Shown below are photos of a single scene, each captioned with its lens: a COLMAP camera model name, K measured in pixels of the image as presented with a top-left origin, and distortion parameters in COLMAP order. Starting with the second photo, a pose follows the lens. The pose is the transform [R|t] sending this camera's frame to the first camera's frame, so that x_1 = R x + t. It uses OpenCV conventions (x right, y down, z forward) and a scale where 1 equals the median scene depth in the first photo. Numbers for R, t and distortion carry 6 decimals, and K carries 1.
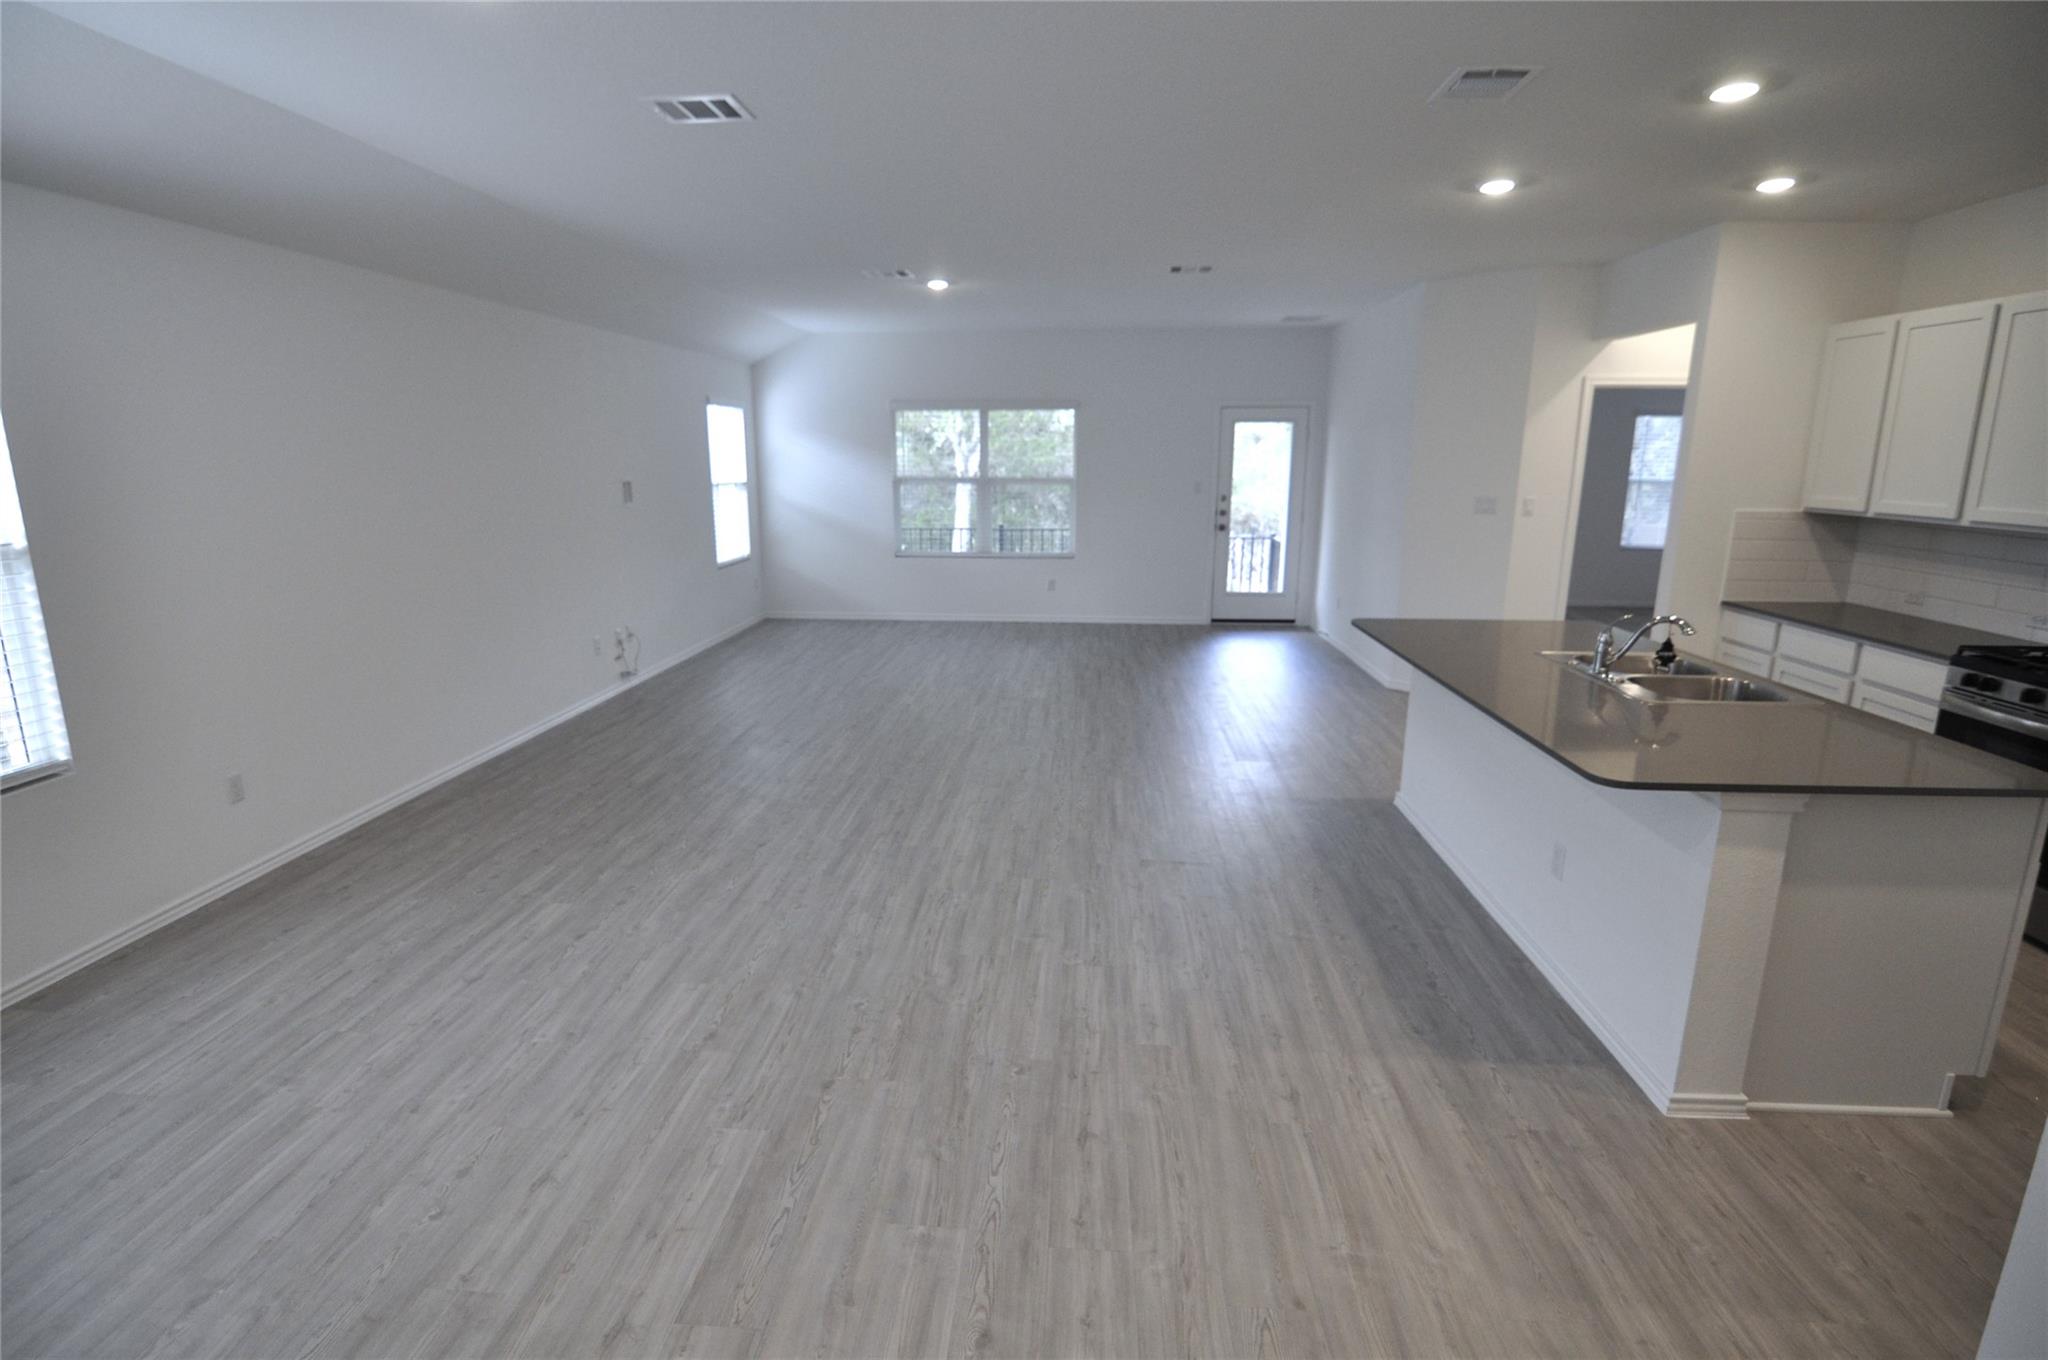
lens RADIAL K [[1011.0, 0, 990.7], [0, 1011.0, 679.6], [0, 0, 1]] dist [-0.009746, -0.006556]
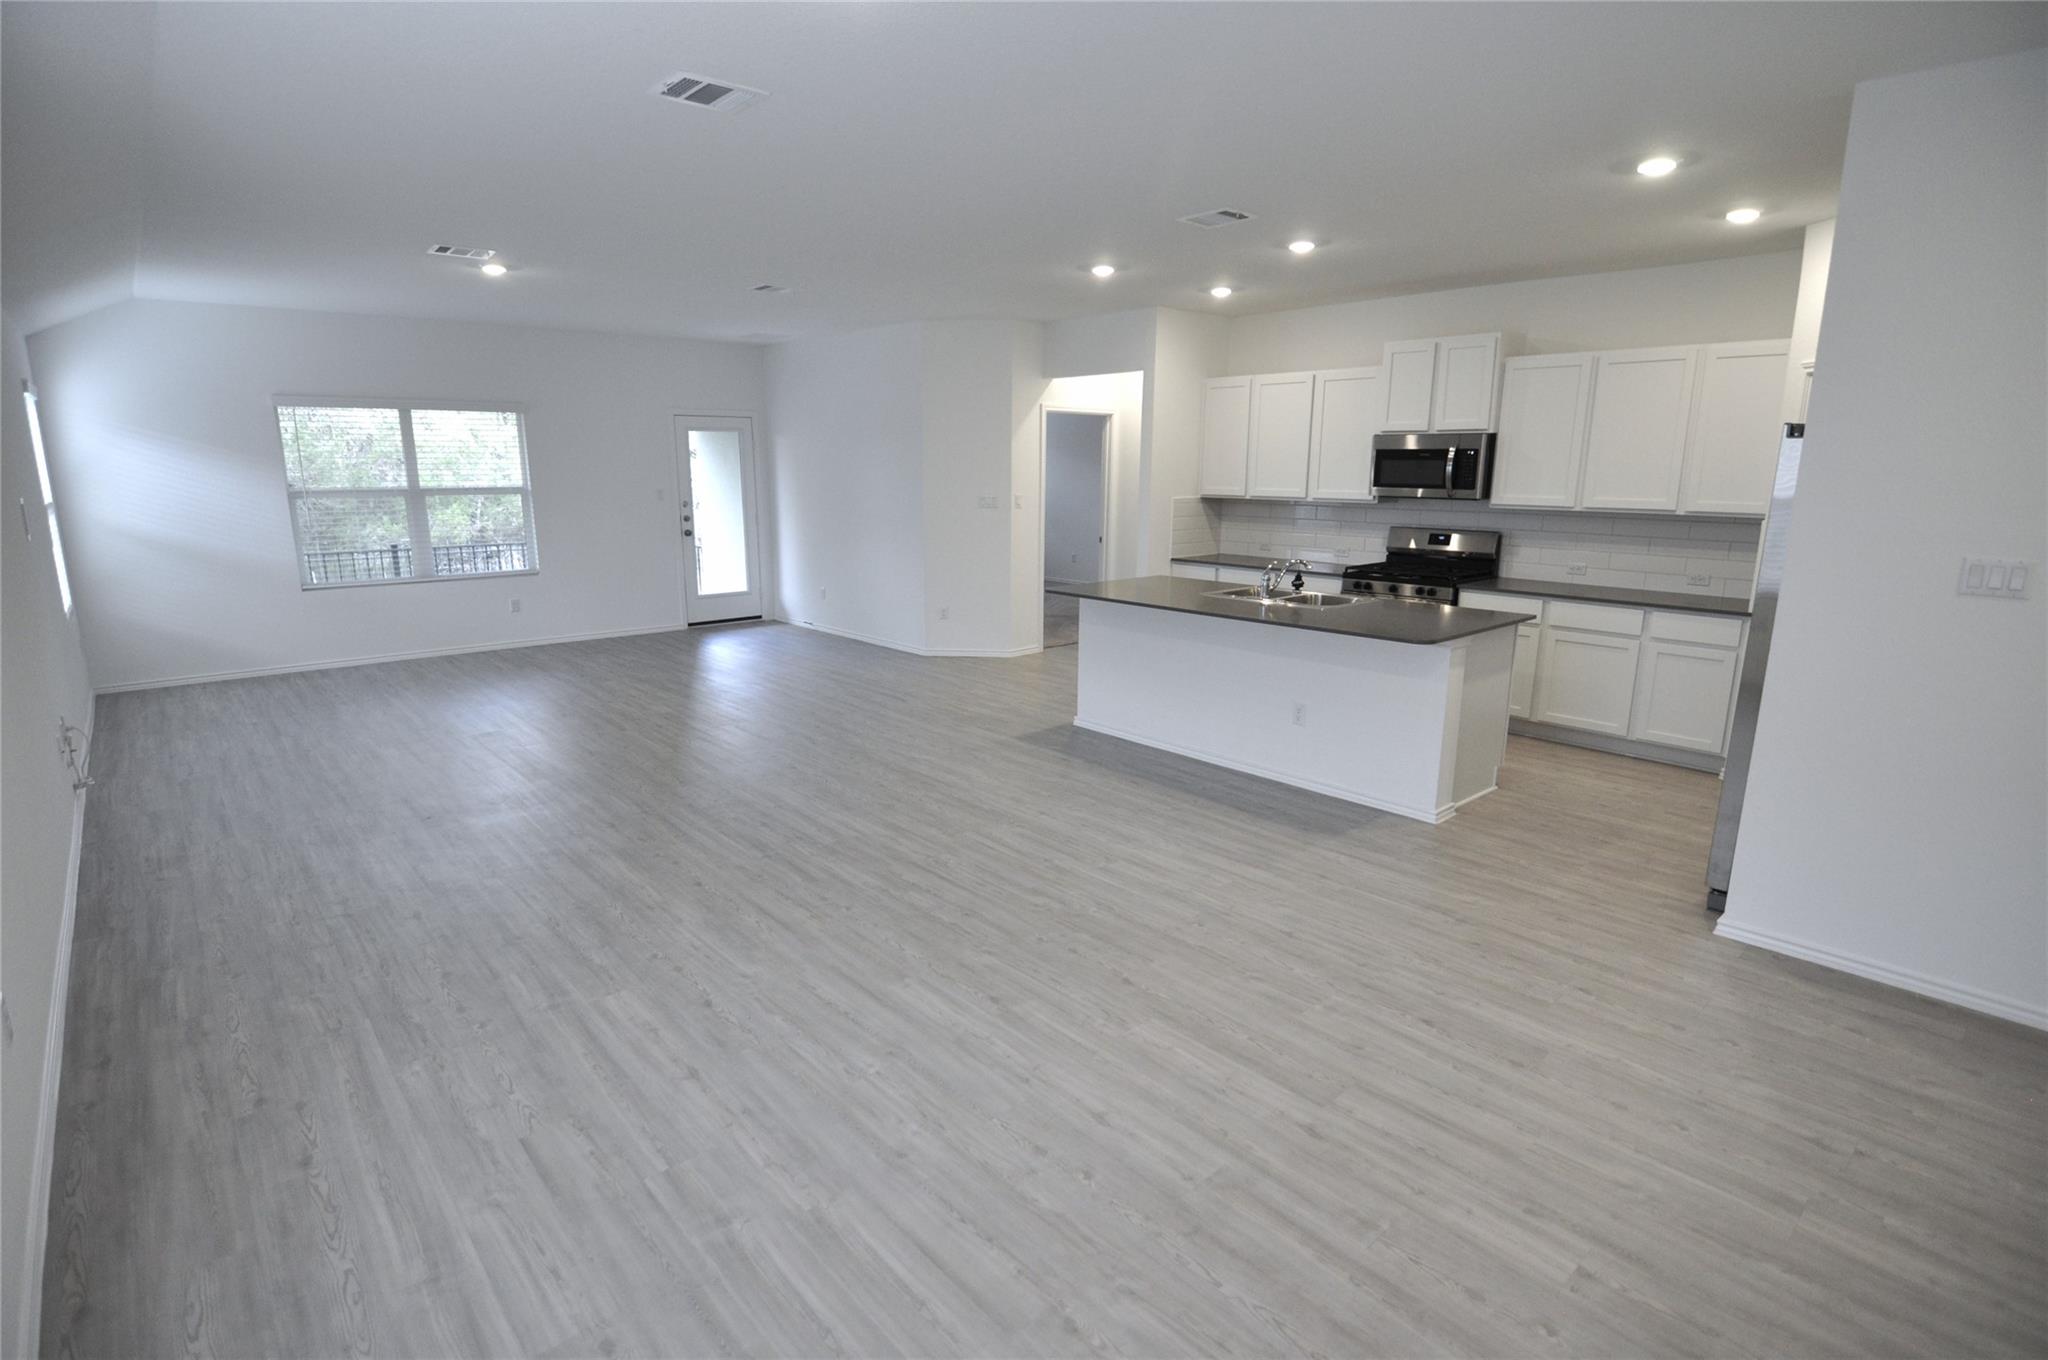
lens RADIAL K [[1011.0, 0, 1016.9], [0, 1011.0, 675.9], [0, 0, 1]] dist [-0.009746, -0.006556]
pose [[0.689286, -0.148333, 0.709142, -0.679039], [0.155687, 0.986276, 0.054974, -0.029707], [-0.707564, 0.072511, 0.702919, 0.140512]]
